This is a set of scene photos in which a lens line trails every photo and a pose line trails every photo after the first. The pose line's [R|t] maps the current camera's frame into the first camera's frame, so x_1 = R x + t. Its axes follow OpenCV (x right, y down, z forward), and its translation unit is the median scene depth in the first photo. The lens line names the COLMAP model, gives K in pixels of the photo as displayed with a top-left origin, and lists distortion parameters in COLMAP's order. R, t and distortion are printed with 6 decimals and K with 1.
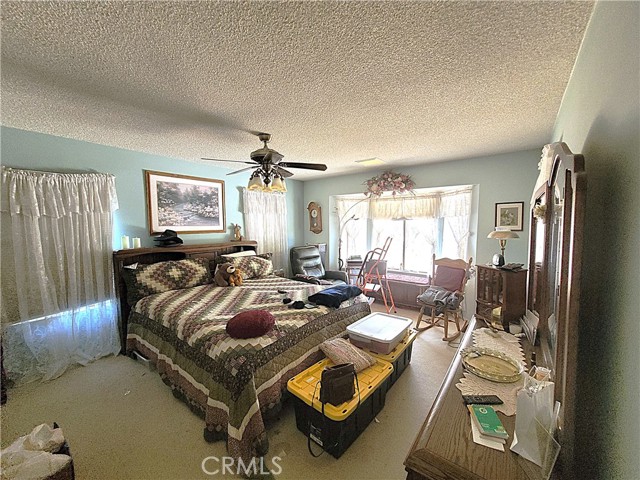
lens RADIAL K [[254.8, 0, 315.6], [0, 254.8, 239.1], [0, 0, 1]] dist [0.000218, 0.000219]
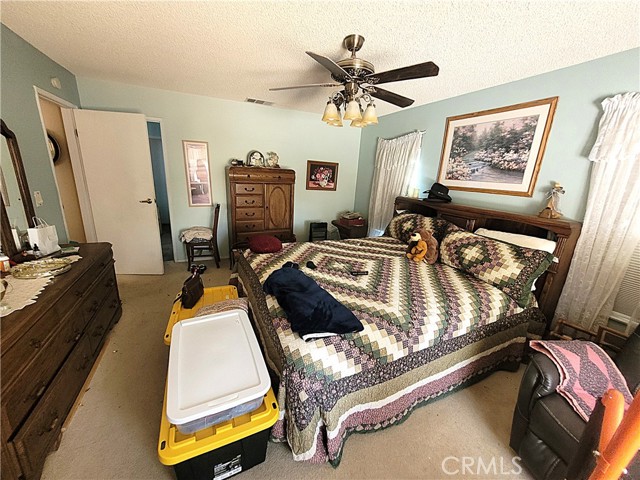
lens RADIAL K [[254.8, 0, 316.6], [0, 254.8, 243.1], [0, 0, 1]] dist [0.000218, 0.000219]
pose [[-0.452934, 0.233289, -0.860481, 0.425960], [-0.094854, 0.947070, 0.306694, -0.066145], [0.886484, 0.220532, -0.406832, 0.946097]]
